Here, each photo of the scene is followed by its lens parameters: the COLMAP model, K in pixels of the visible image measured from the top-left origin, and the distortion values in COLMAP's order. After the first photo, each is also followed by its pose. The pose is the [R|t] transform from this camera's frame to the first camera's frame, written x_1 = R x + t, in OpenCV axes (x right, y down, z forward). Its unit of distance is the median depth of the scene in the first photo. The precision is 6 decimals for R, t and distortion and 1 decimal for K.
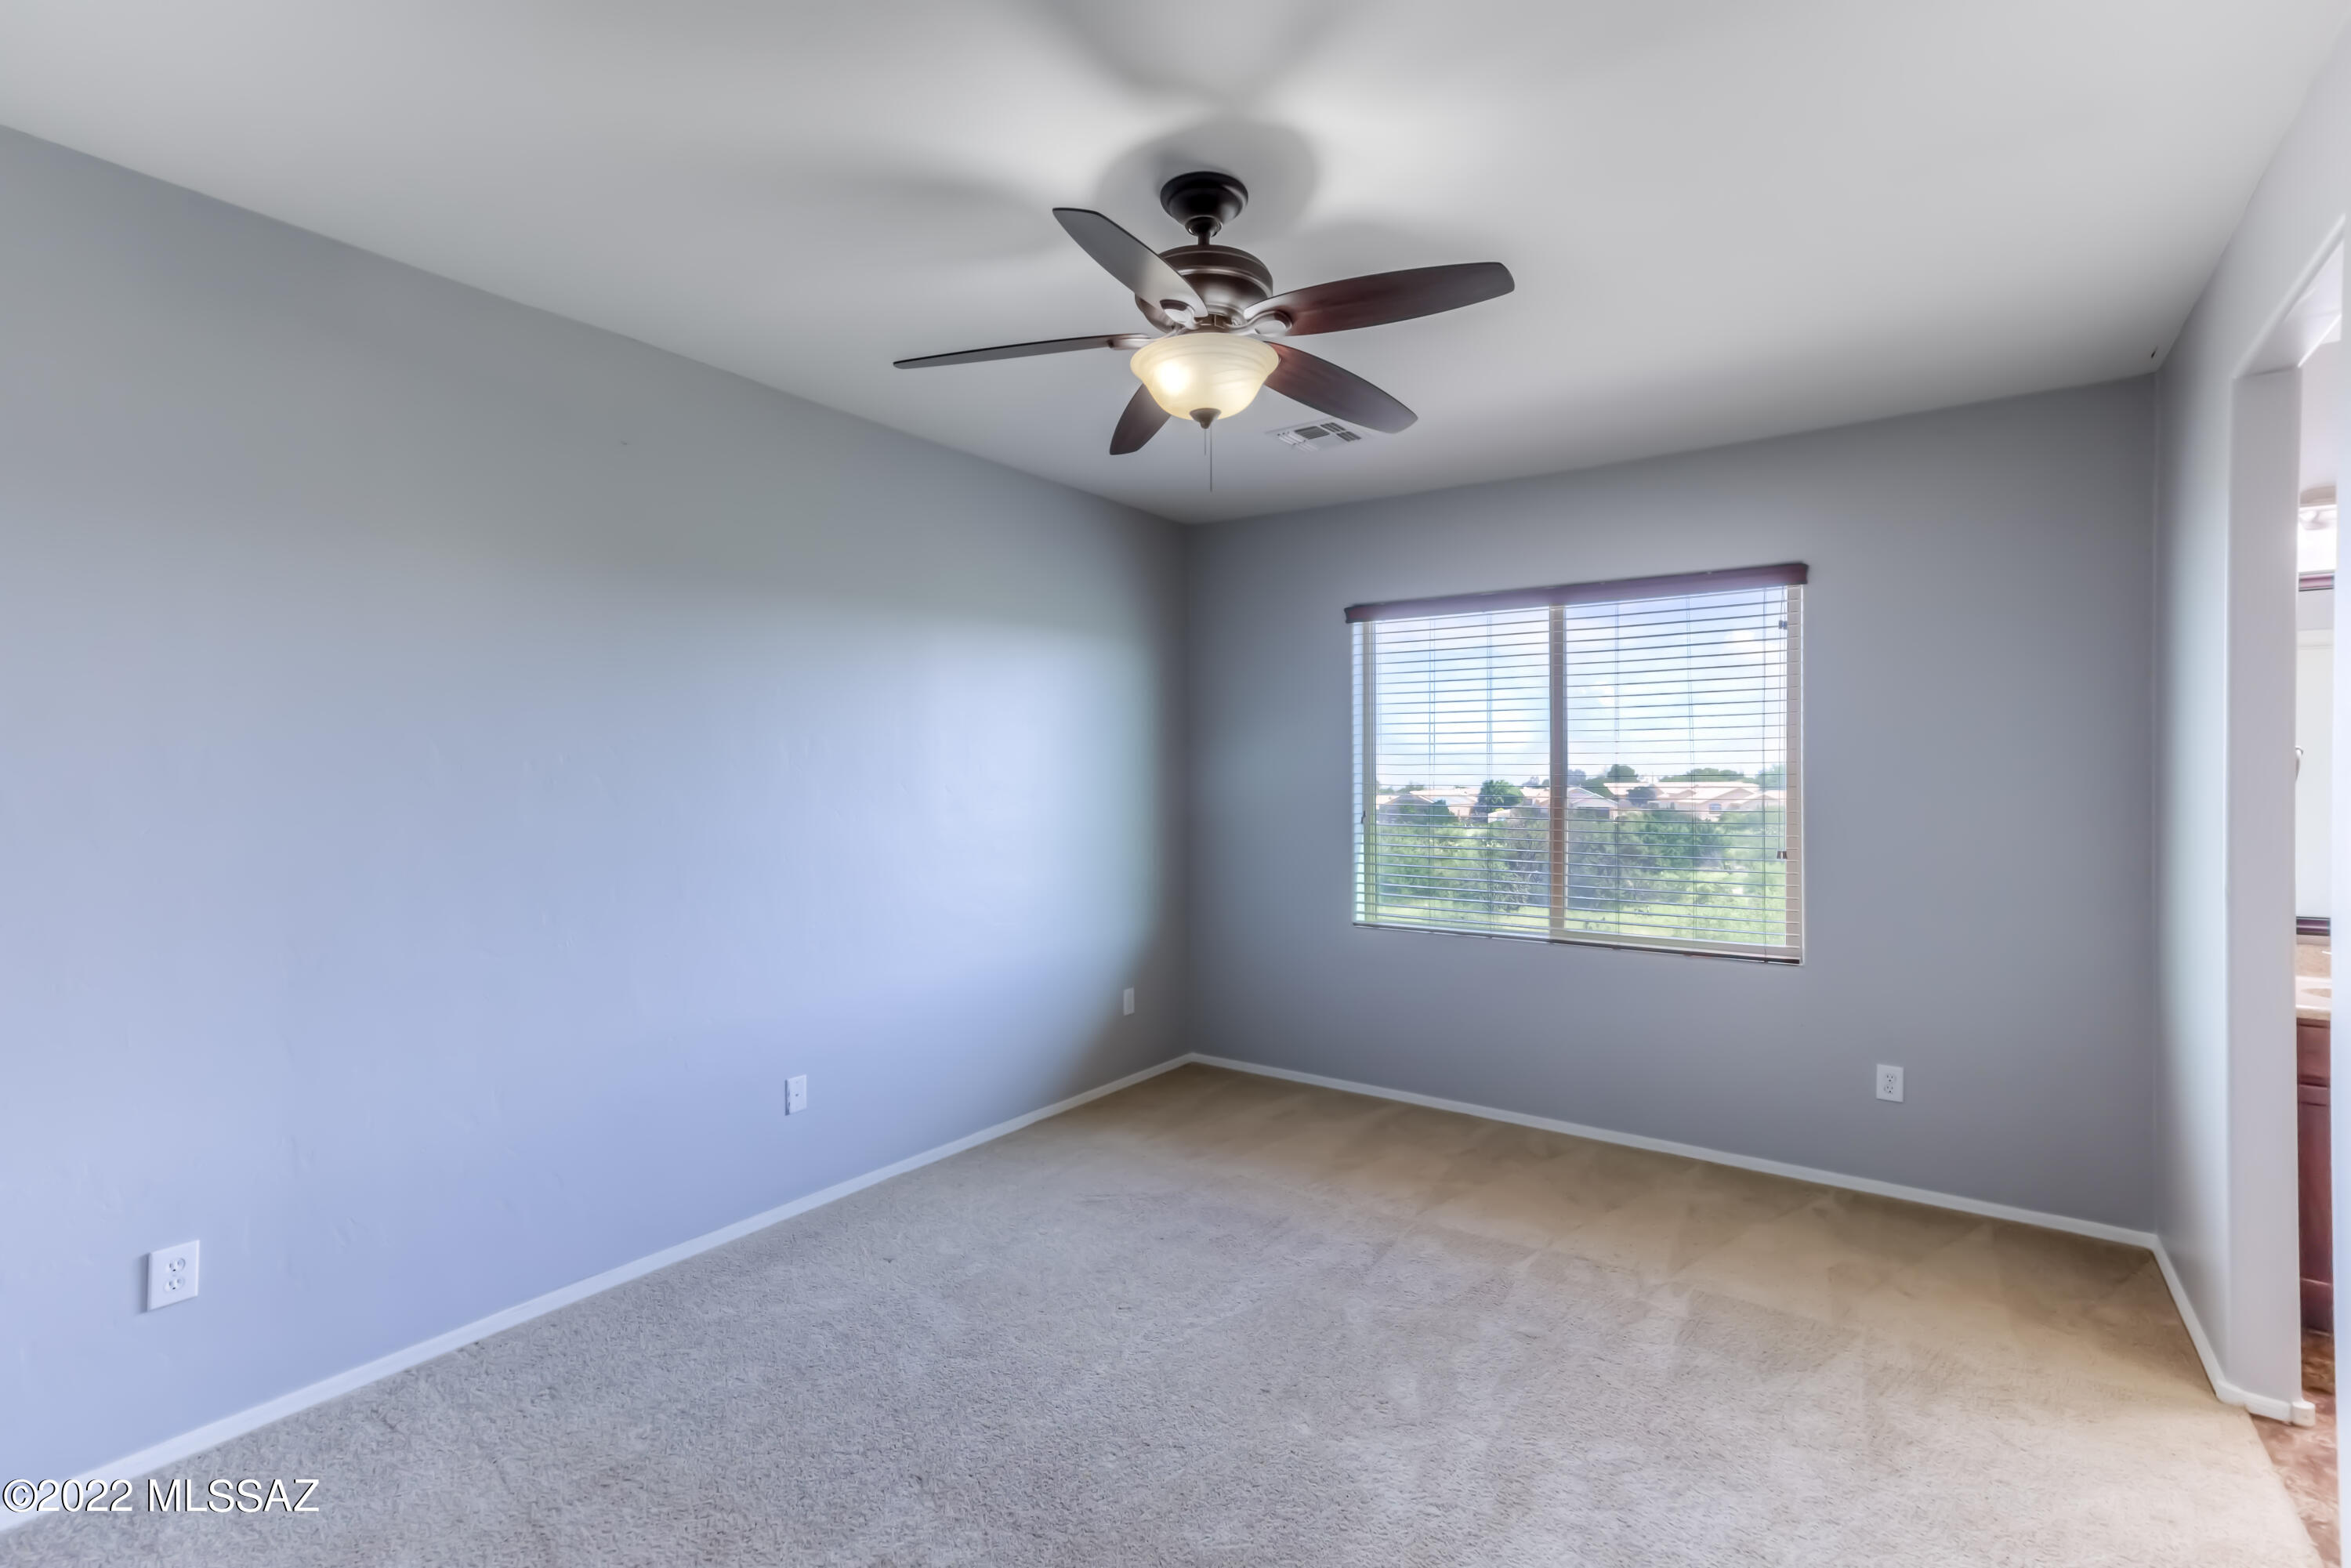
lens RADIAL K [[1074.0, 0, 1168.2], [0, 1074.0, 778.5], [0, 0, 1]] dist [0.022459, 0.000191]
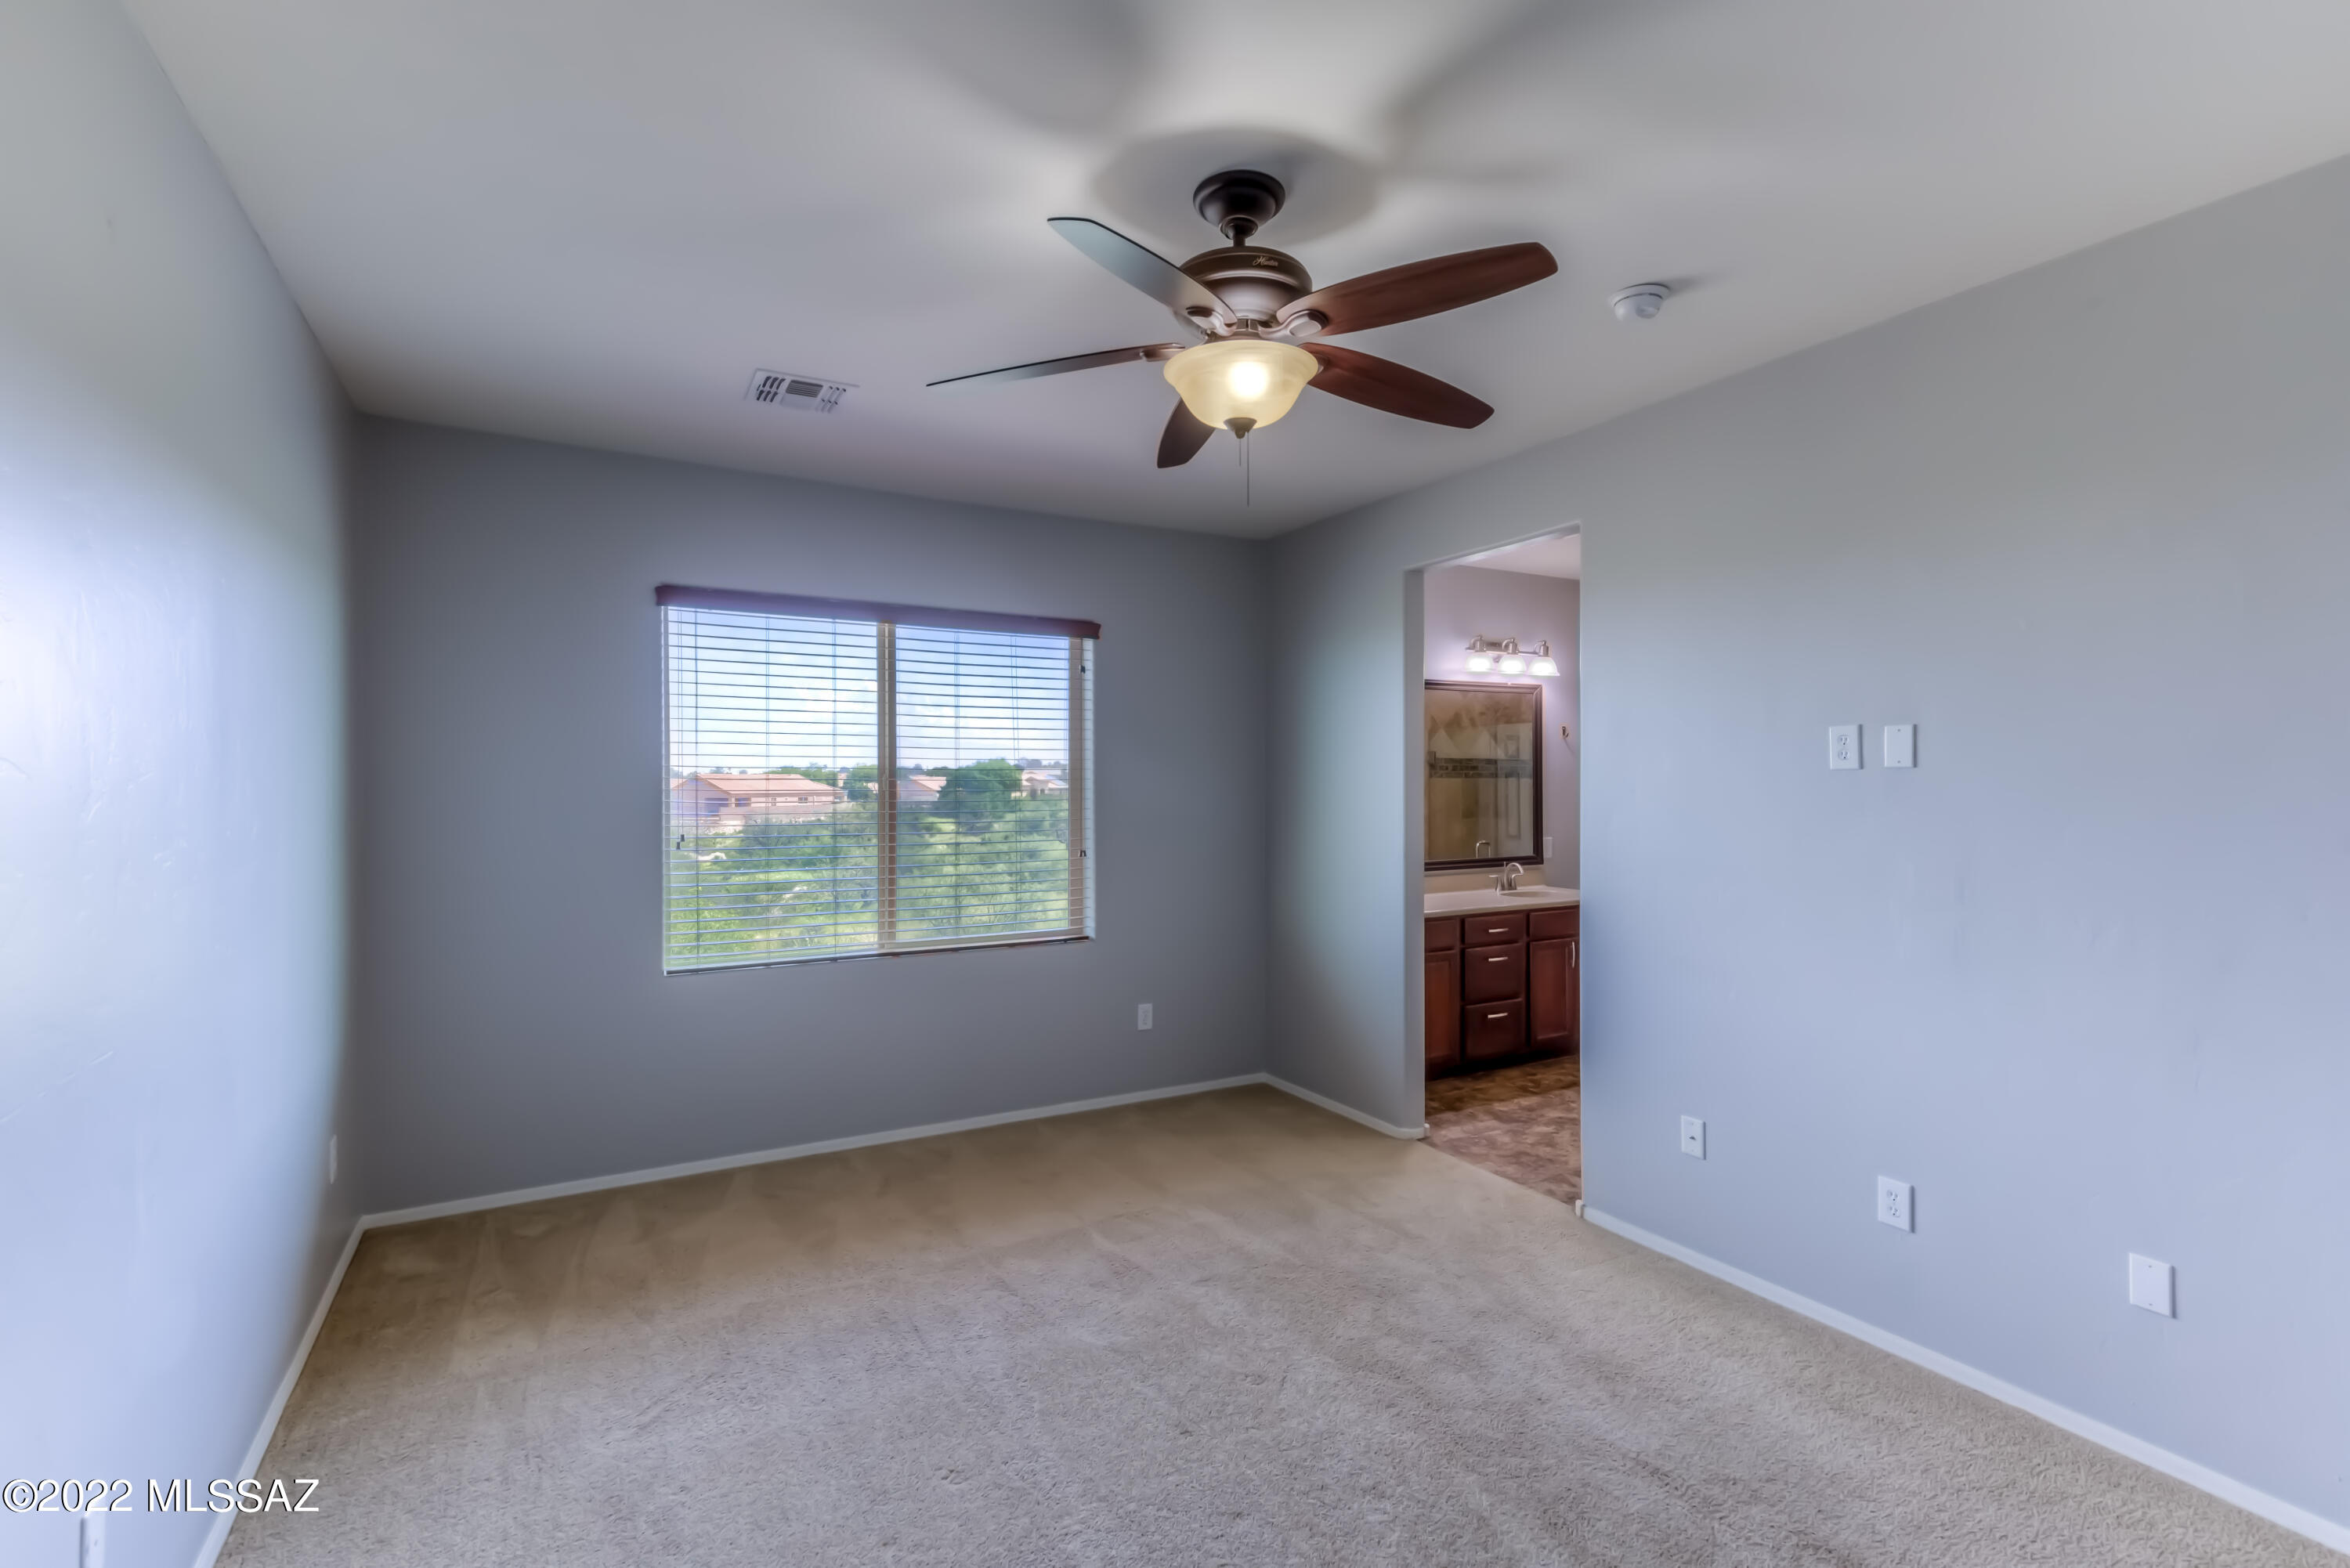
lens RADIAL K [[1073.5, 0, 1157.3], [0, 1073.5, 778.4], [0, 0, 1]] dist [0.022459, 0.000191]
pose [[0.439051, 0.003892, 0.898453, -0.483776], [0.004293, 0.999970, -0.006430, -0.007403], [-0.898452, 0.006681, 0.439022, 0.361616]]
